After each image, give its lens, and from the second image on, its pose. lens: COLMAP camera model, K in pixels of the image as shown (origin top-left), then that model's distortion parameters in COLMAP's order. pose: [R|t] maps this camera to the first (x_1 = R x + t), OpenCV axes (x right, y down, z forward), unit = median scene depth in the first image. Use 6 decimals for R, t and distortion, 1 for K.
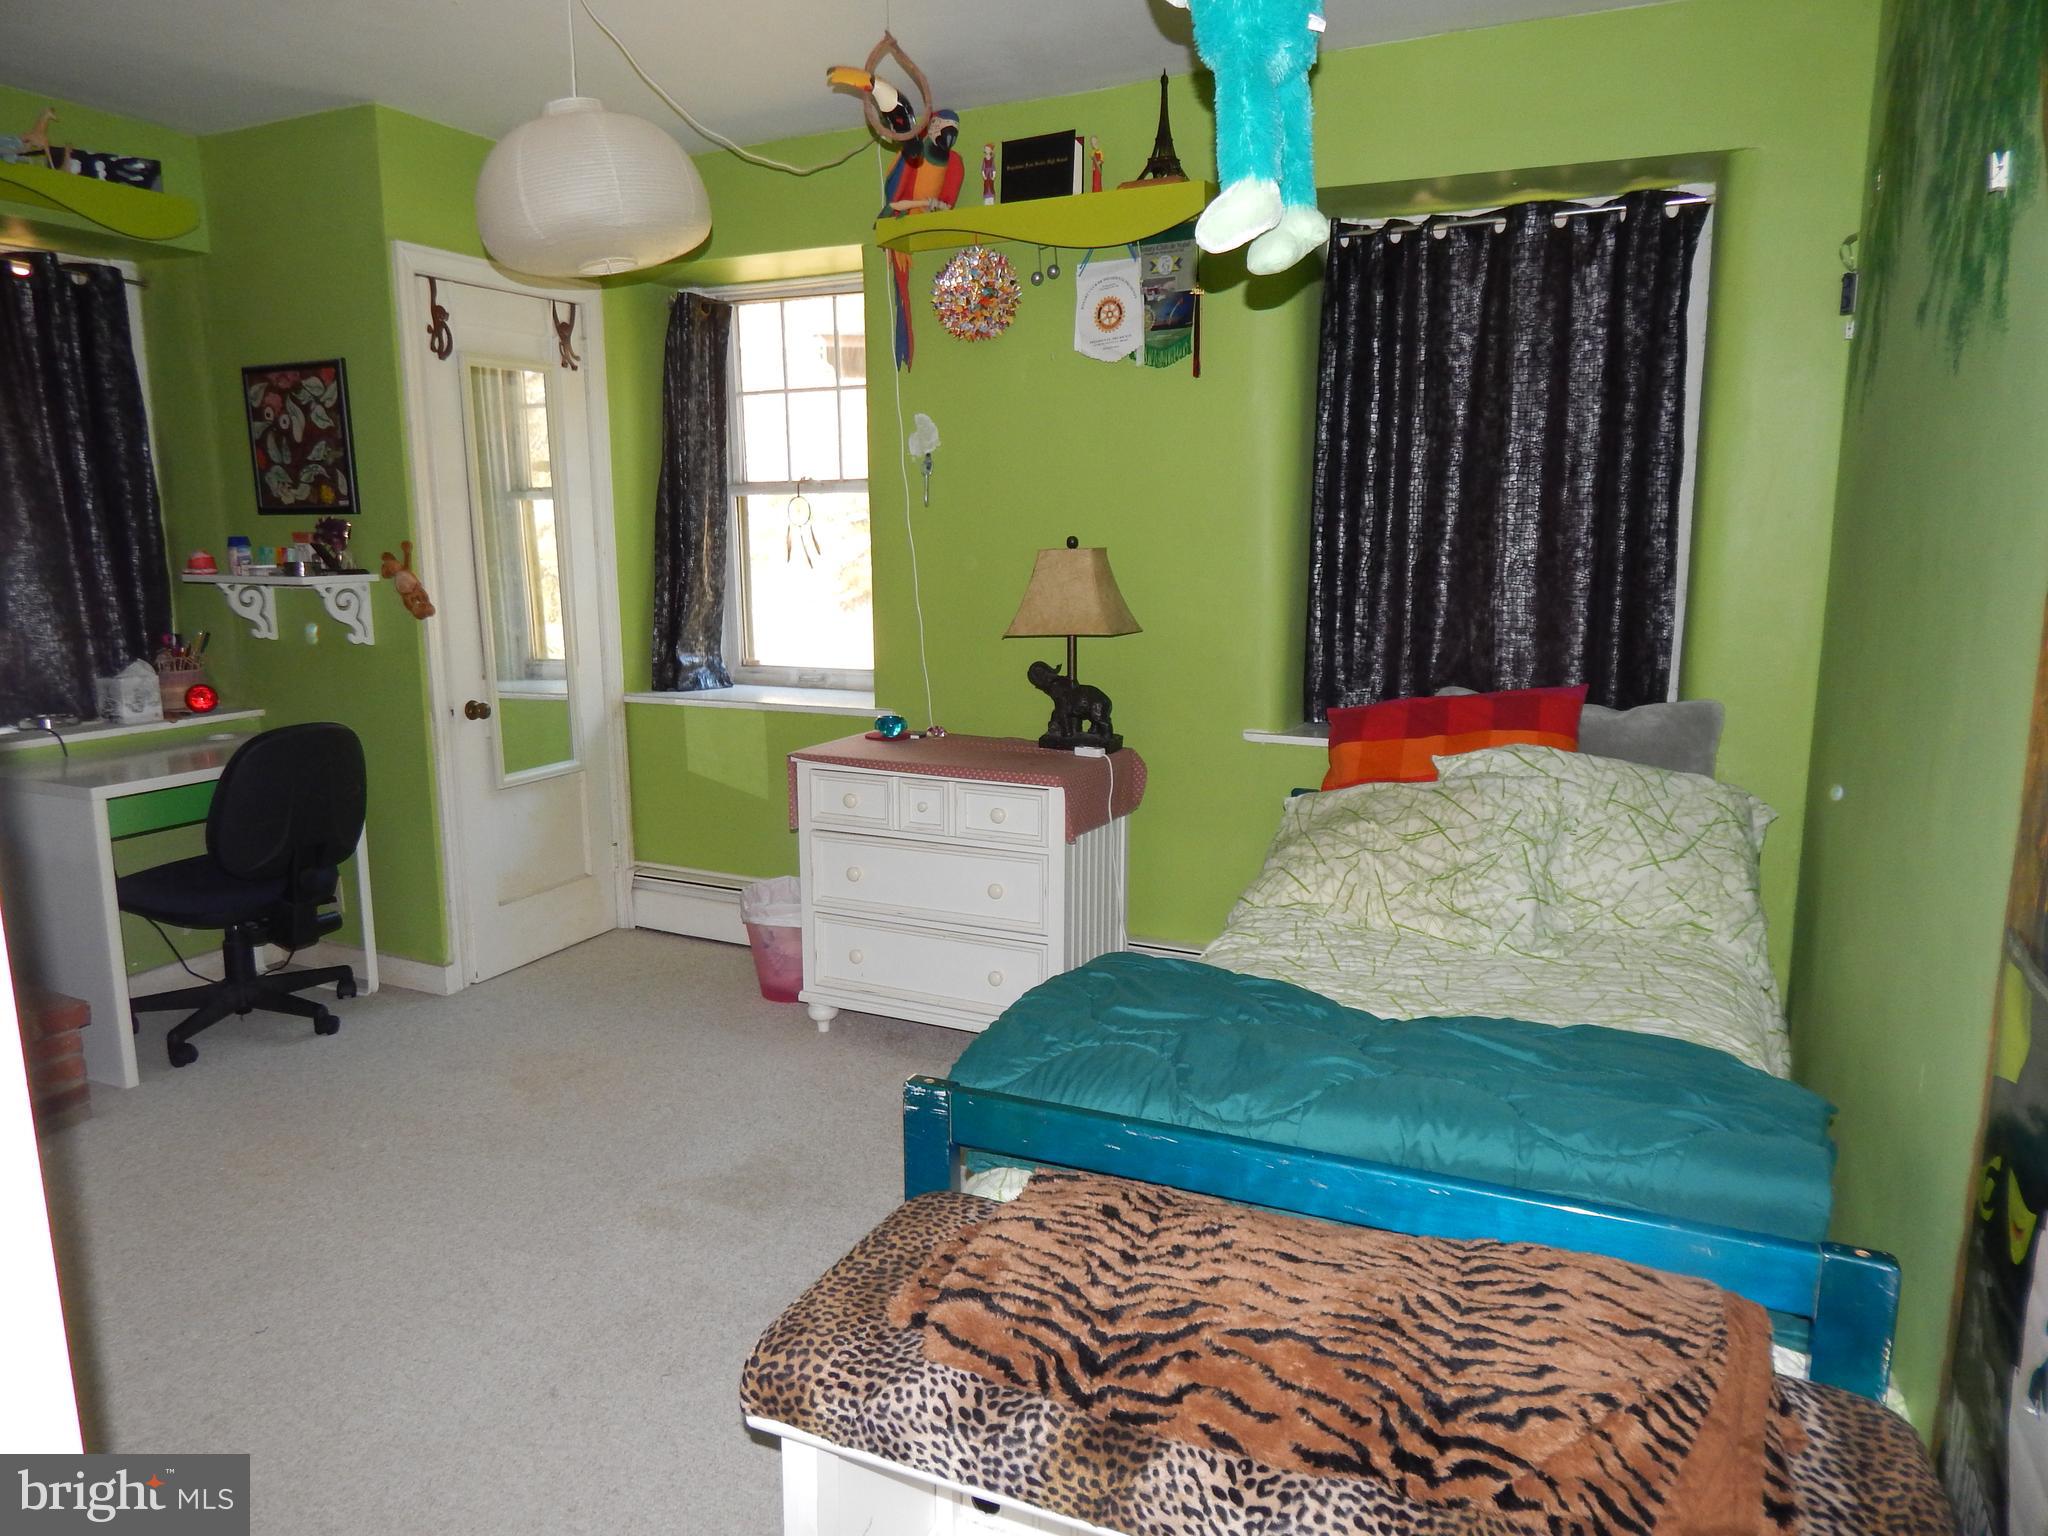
lens RADIAL K [[1352.3, 0, 1024.0], [0, 1352.3, 768.0], [0, 0, 1]] dist [0.005562, -0.011896]
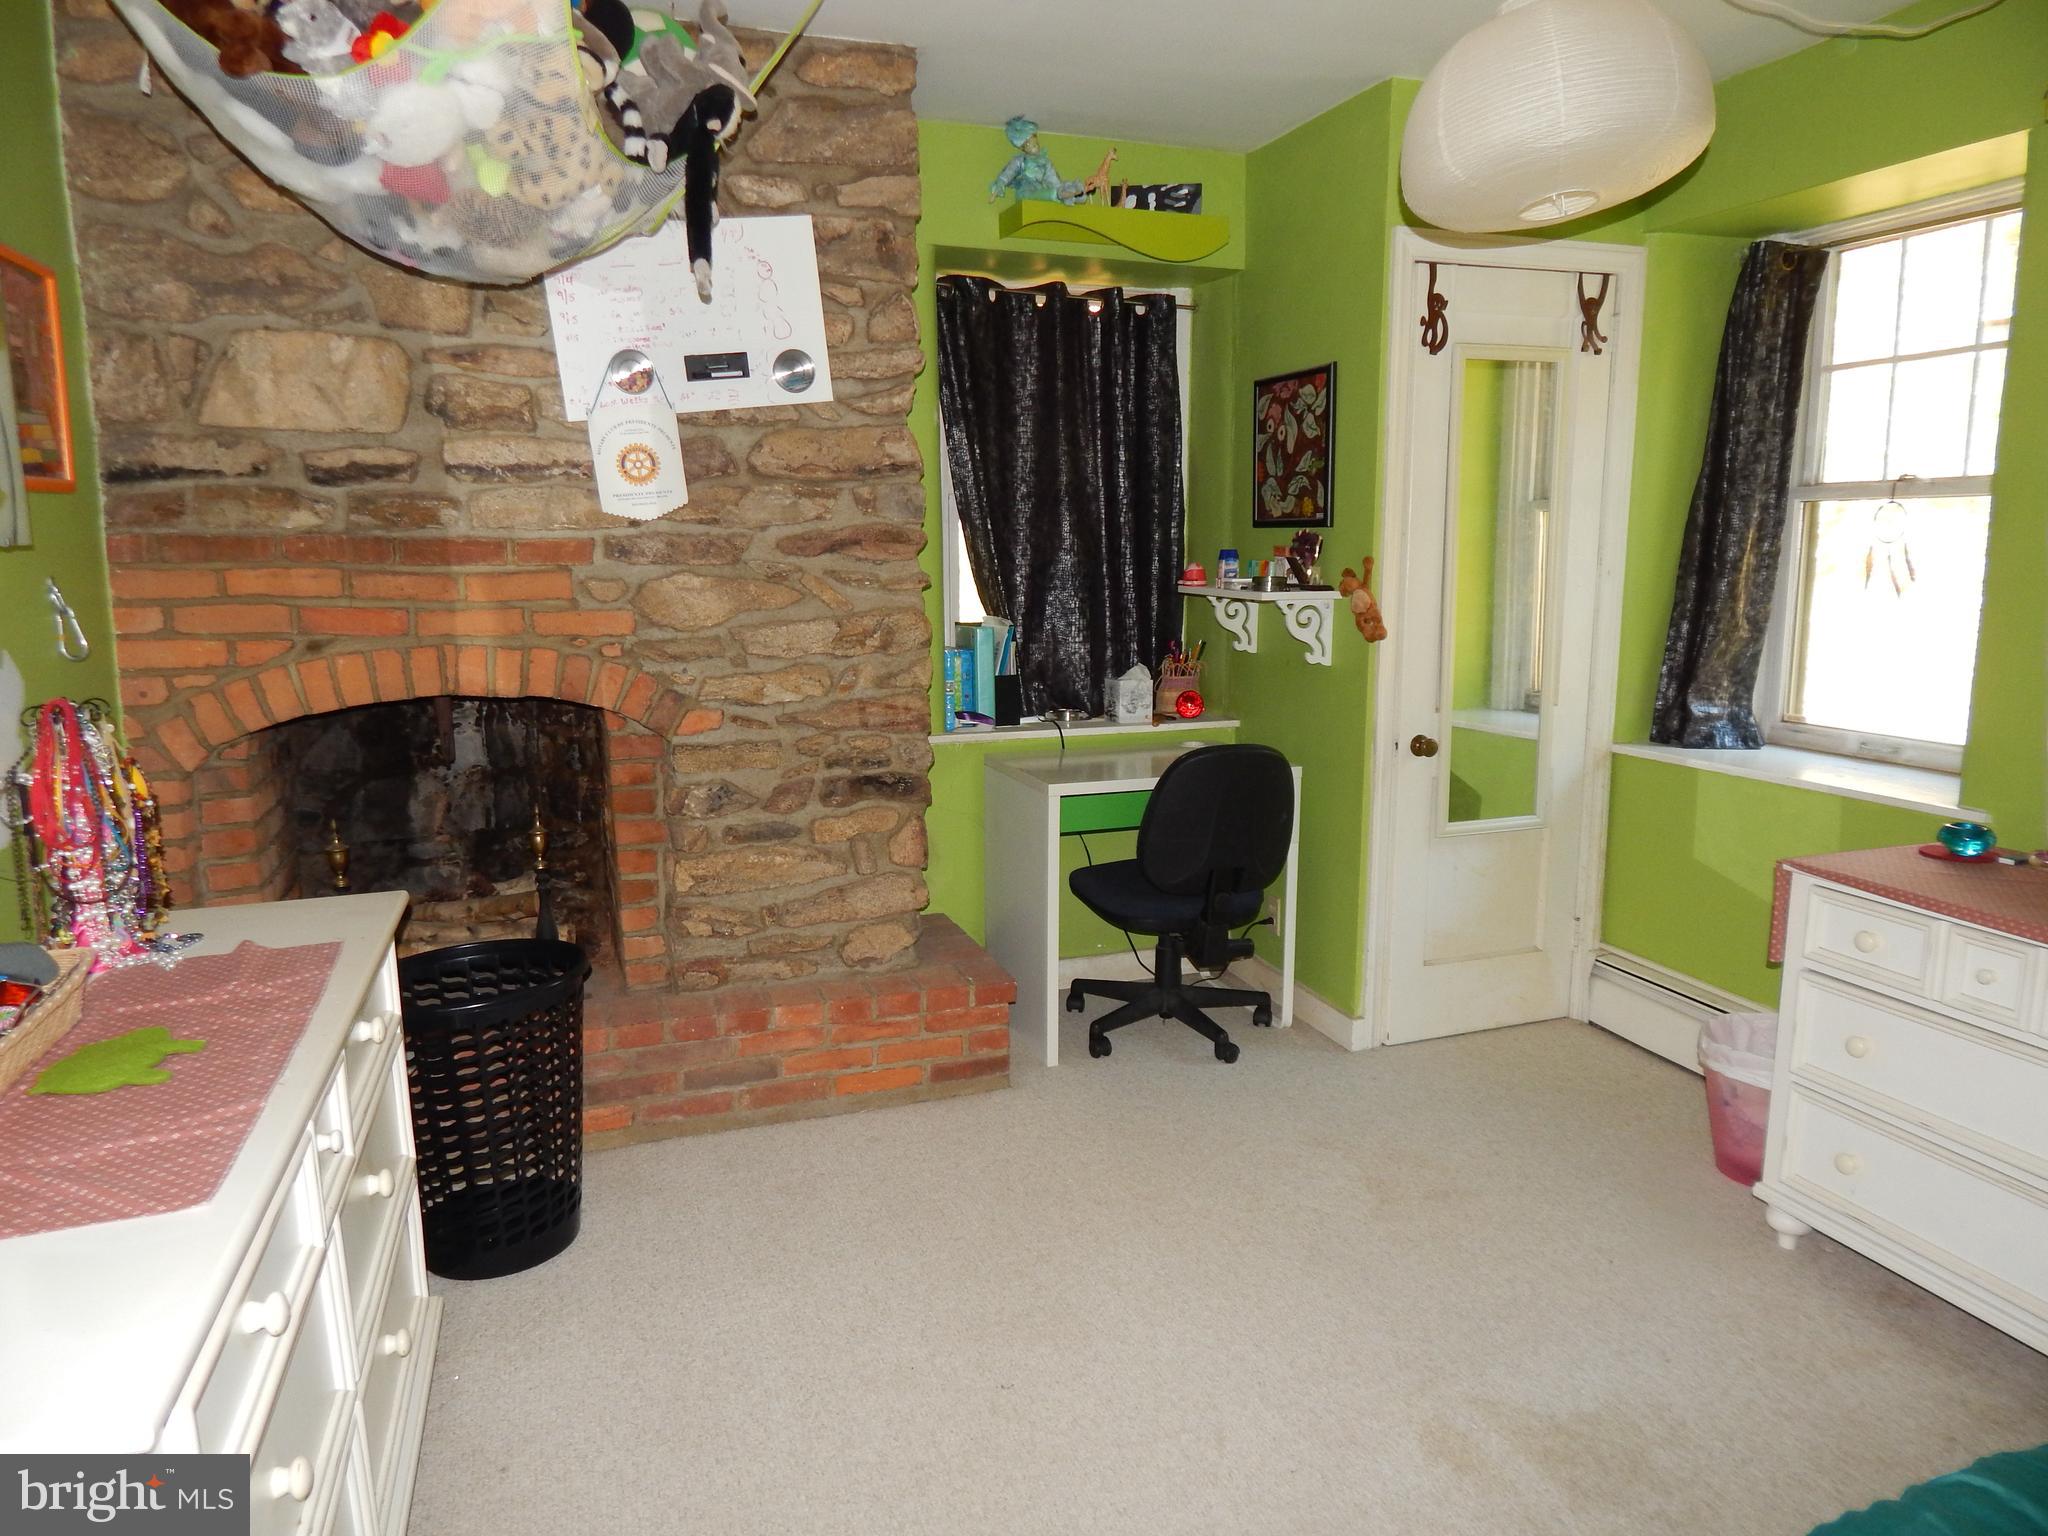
lens RADIAL K [[1352.3, 0, 1024.0], [0, 1352.3, 768.0], [0, 0, 1]] dist [0.005562, -0.011896]
pose [[0.705518, 0.122721, -0.697986, 0.034589], [-0.126716, 0.990866, 0.046132, -0.037095], [0.697272, 0.055899, 0.714624, 0.183003]]
